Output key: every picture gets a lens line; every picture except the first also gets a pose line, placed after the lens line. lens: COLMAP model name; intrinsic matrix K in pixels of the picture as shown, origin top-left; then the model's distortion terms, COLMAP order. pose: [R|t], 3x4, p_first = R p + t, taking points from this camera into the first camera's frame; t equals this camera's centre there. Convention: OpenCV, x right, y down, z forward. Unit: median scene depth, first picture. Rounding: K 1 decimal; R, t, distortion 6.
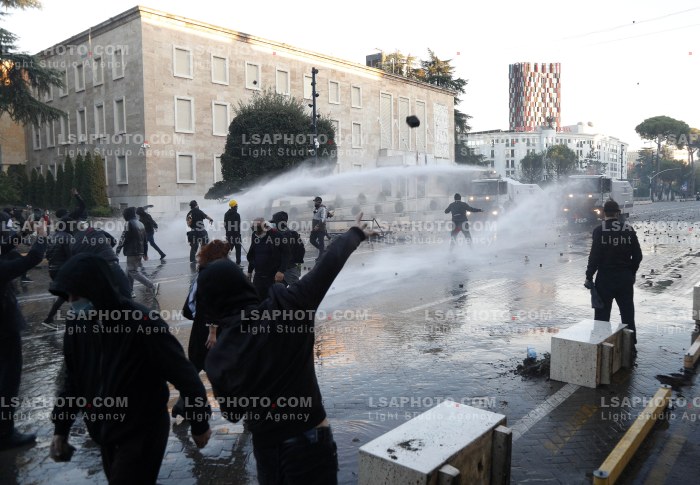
lens RADIAL K [[557.8, 0, 384.5], [0, 557.8, 244.0], [0, 0, 1]] dist [-0.075147, 0.006160]
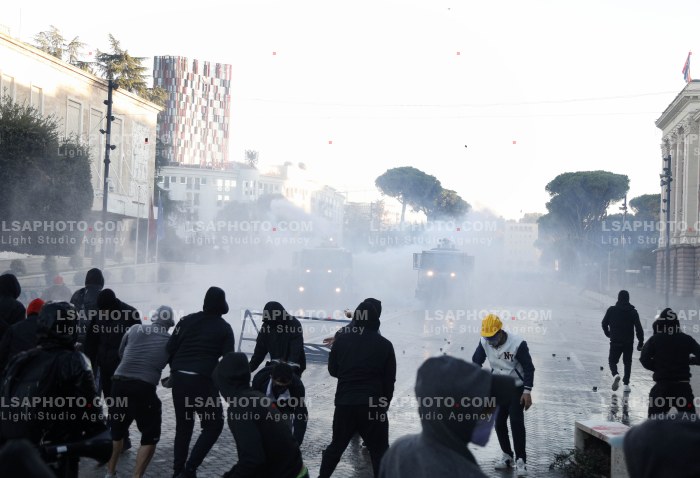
lens RADIAL K [[899.6, 0, 338.6], [0, 899.6, 240.0], [0, 0, 1]] dist [0.105868, 0.015067]
pose [[0.895307, 0.061392, 0.441199, -0.123597], [-0.013506, 0.993743, -0.110870, 0.005704], [-0.445245, 0.093304, 0.890534, -0.058354]]
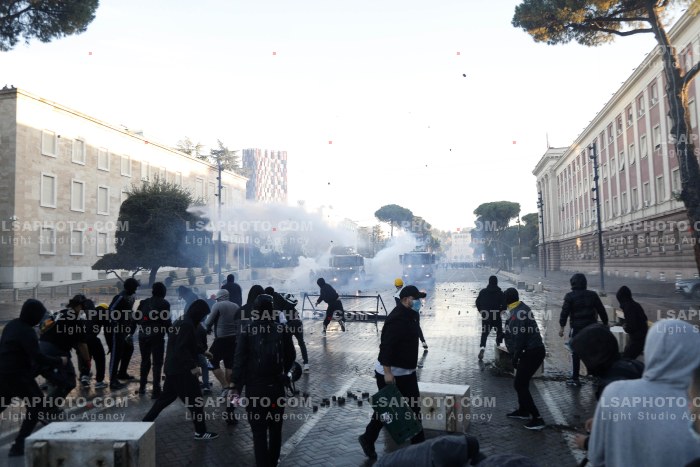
lens RADIAL K [[530.9, 0, 350.0], [0, 530.9, 233.5], [0, 0, 1]] dist [-0.084884, 0.065586]
pose [[0.901132, 0.024438, 0.432856, -0.125686], [0.040960, 0.989145, -0.141116, 0.006029], [-0.431606, 0.144894, 0.890350, -0.061750]]
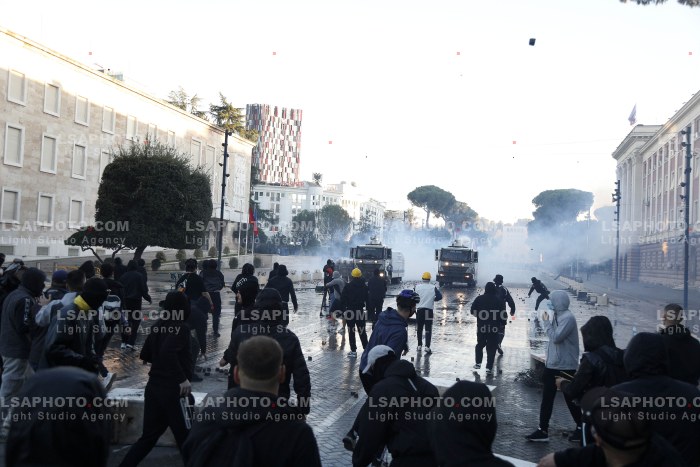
lens RADIAL K [[666.7, 0, 350.0], [0, 666.7, 233.5], [0, 0, 1]] dist [0.016284, 0.025857]
pose [[0.913439, 0.069061, 0.401073, -0.136196], [-0.024004, 0.992924, -0.116302, 0.007053], [-0.406266, 0.096607, 0.908633, -0.078972]]
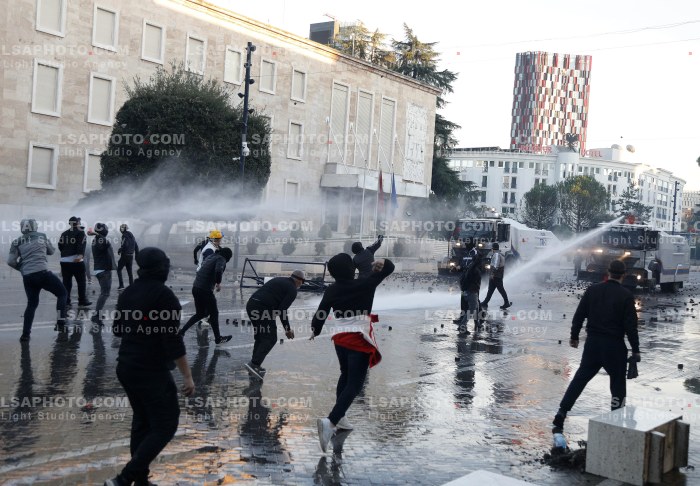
lens RADIAL K [[827.1, 0, 349.2], [0, 827.1, 234.8], [0, 0, 1]] dist [0.054146, 0.028246]
pose [[0.996252, 0.078273, 0.036814, -0.007090], [-0.075033, 0.993771, -0.082400, 0.001175], [-0.043034, 0.079329, 0.995919, -0.014505]]
